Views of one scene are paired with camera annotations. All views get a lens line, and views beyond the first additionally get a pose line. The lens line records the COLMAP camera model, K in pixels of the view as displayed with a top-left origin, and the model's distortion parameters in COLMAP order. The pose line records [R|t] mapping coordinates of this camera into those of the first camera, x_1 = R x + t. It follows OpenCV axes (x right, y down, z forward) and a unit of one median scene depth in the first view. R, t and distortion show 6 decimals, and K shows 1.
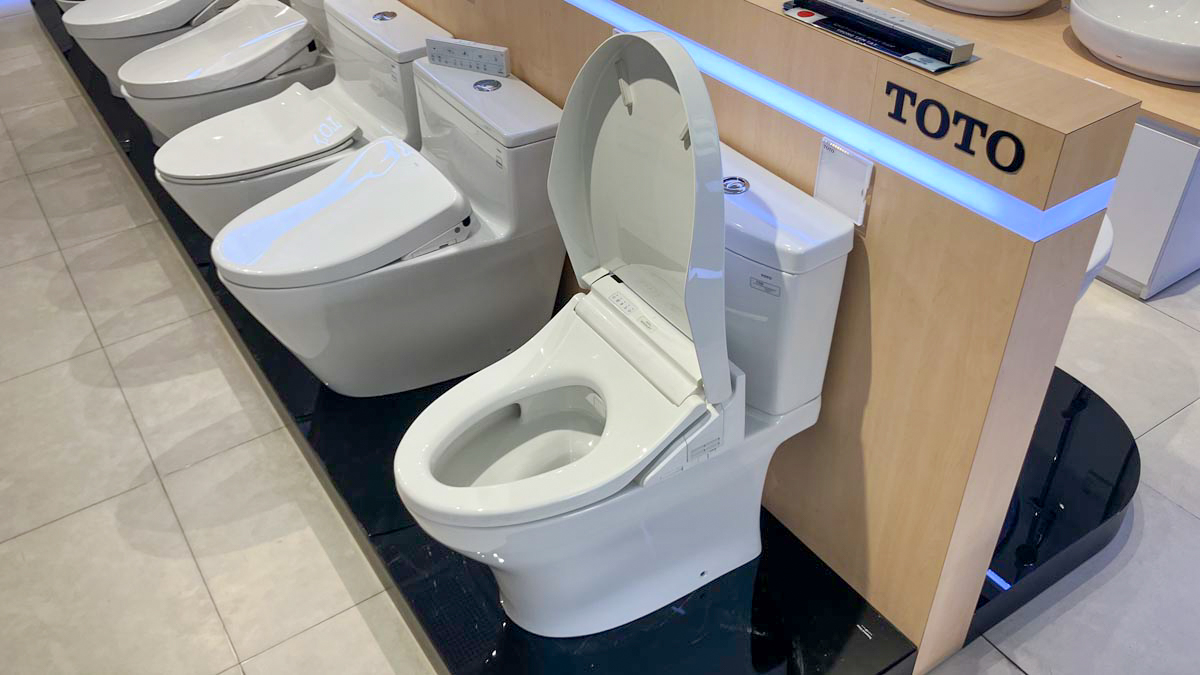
lens RADIAL K [[978.3, 0, 600.0], [0, 978.3, 337.5], [0, 0, 1]] dist [0.003062, -0.001190]
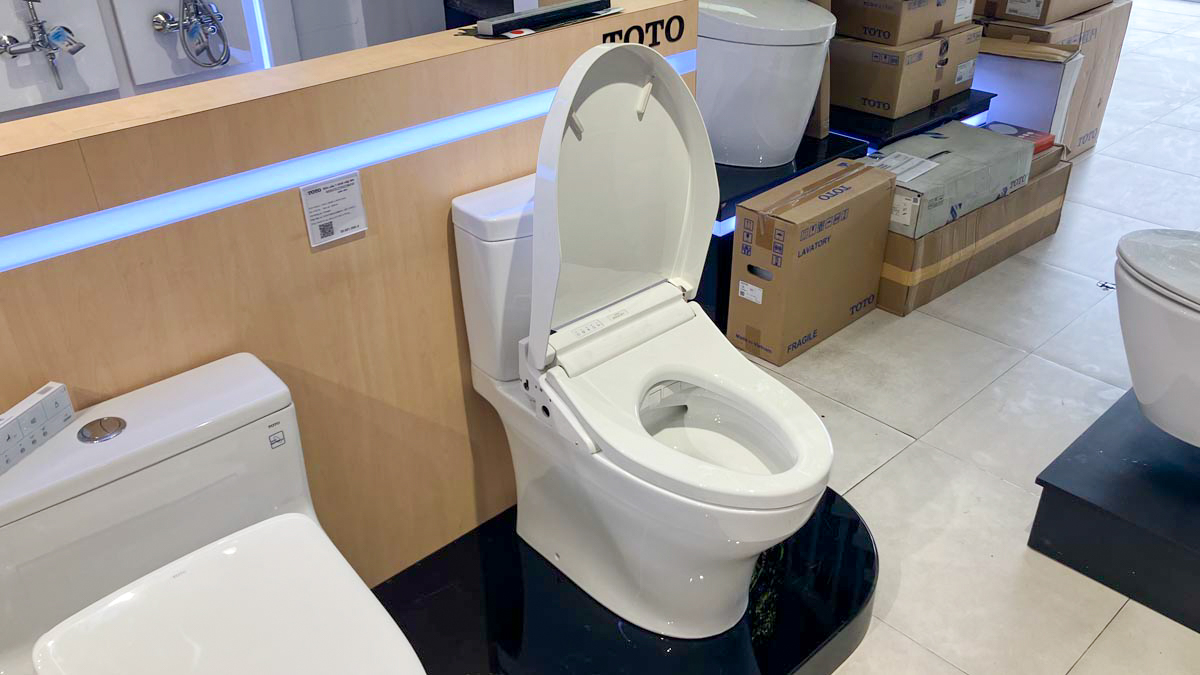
lens RADIAL K [[965.3, 0, 592.4], [0, 965.3, 352.5], [0, 0, 1]] dist [0.008477, -0.003811]
pose [[-0.149177, -0.478695, 0.865215, -0.730172], [0.635321, 0.624096, 0.454831, -0.402472], [-0.757703, 0.617540, 0.211024, 0.654360]]
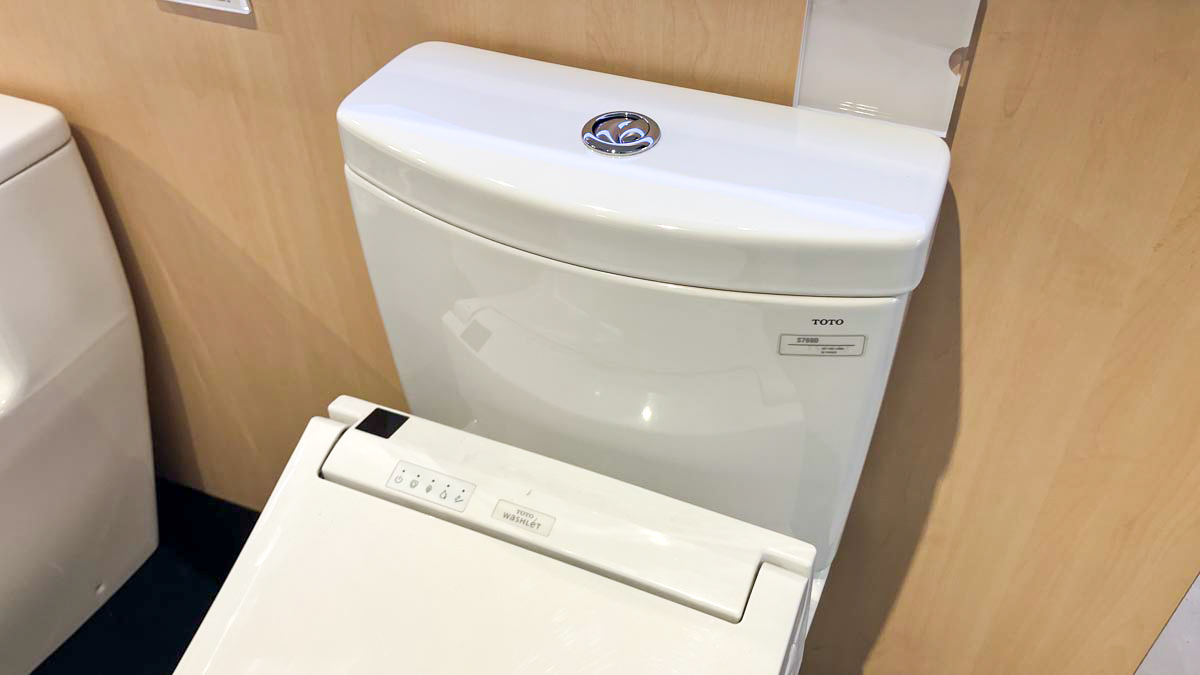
lens RADIAL K [[984.3, 0, 581.1], [0, 984.3, 338.0], [0, 0, 1]] dist [0.010536, 0.005348]
pose [[0.828580, -0.363902, 0.425476, -0.064601], [0.343780, 0.930509, 0.126364, -0.102565], [-0.441894, 0.041567, 0.896104, 0.489718]]
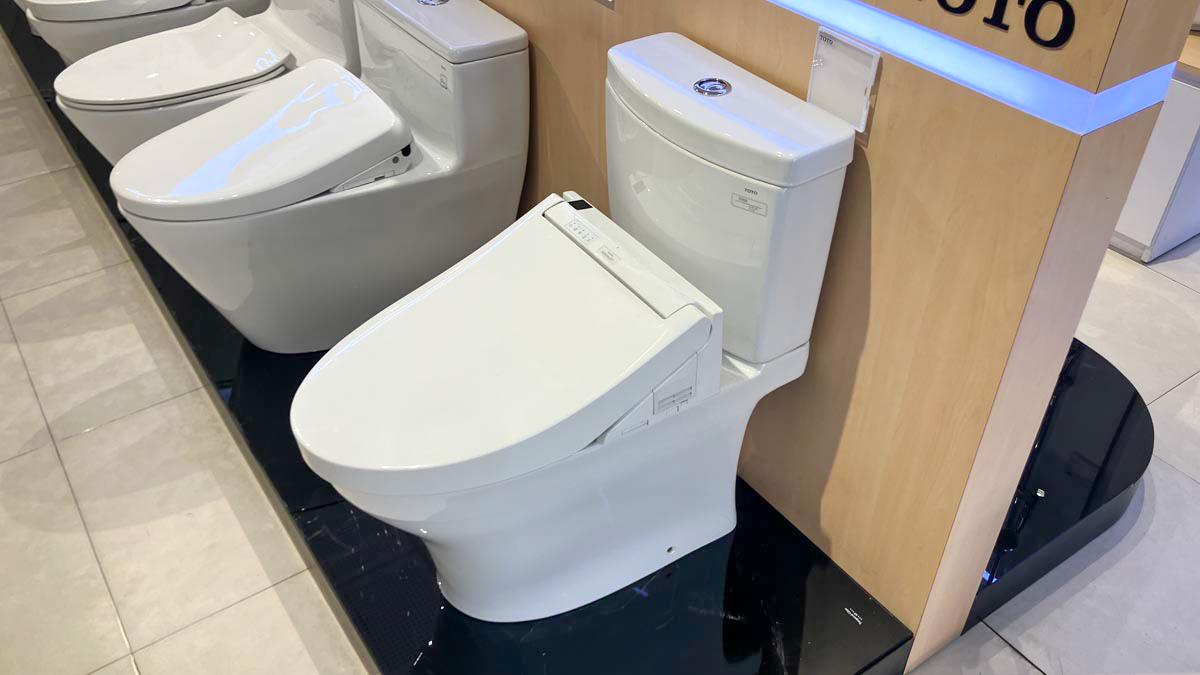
lens RADIAL K [[975.3, 0, 606.3], [0, 975.3, 337.3], [0, 0, 1]] dist [0.000380, 0.011275]
pose [[0.999200, 0.011634, 0.038255, 0.011767], [-0.011932, 0.999900, 0.007571, 0.041627], [-0.038163, -0.008021, 0.999239, 0.121406]]
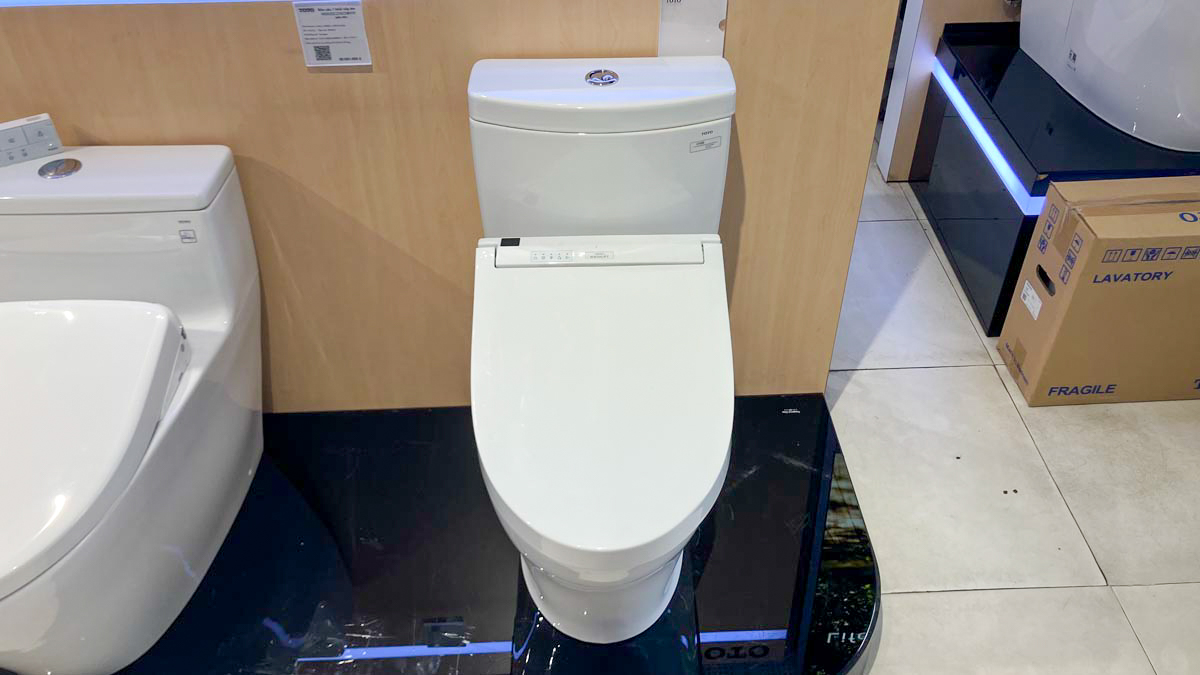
lens RADIAL K [[984.3, 0, 581.1], [0, 984.3, 338.0], [0, 0, 1]] dist [0.010536, 0.005348]
pose [[0.524961, -0.526441, 0.668787, -0.497951], [0.522517, 0.819602, 0.235010, -0.141145], [-0.671857, 0.226082, 0.705333, 0.299667]]
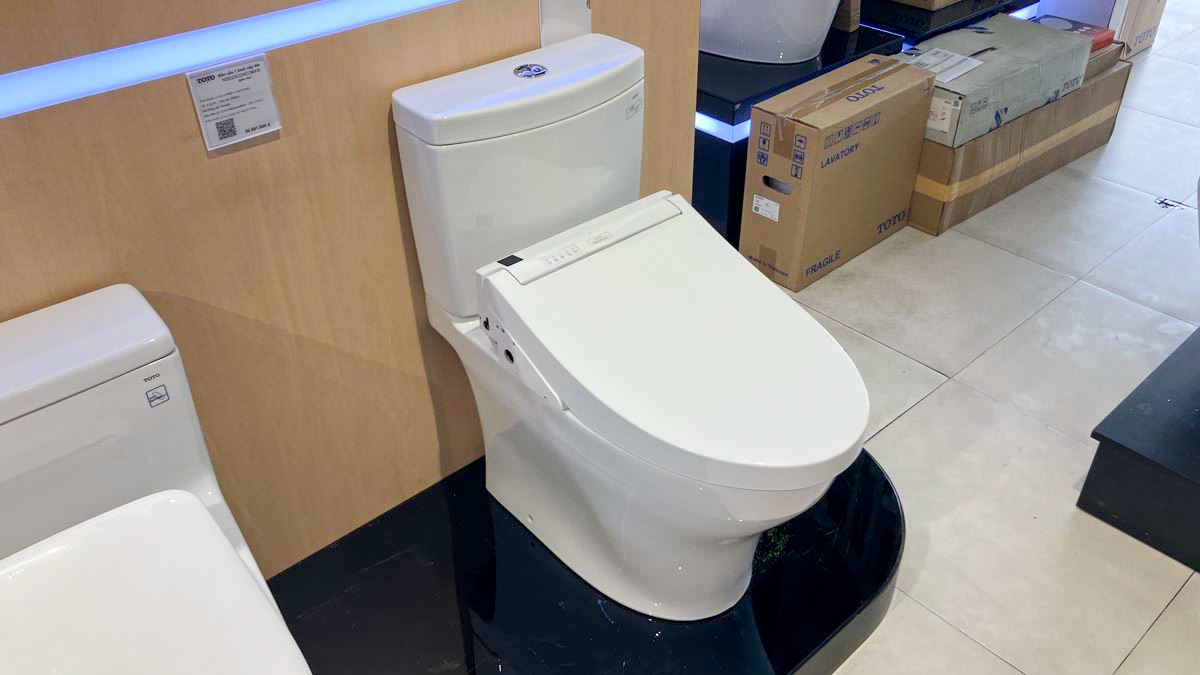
lens RADIAL K [[975.3, 0, 606.3], [0, 975.3, 337.3], [0, 0, 1]] dist [0.000380, 0.011275]
pose [[-0.141738, -0.545394, 0.826109, -0.599322], [0.631065, 0.593184, 0.499891, -0.325795], [-0.762671, 0.592182, 0.260102, 0.651700]]
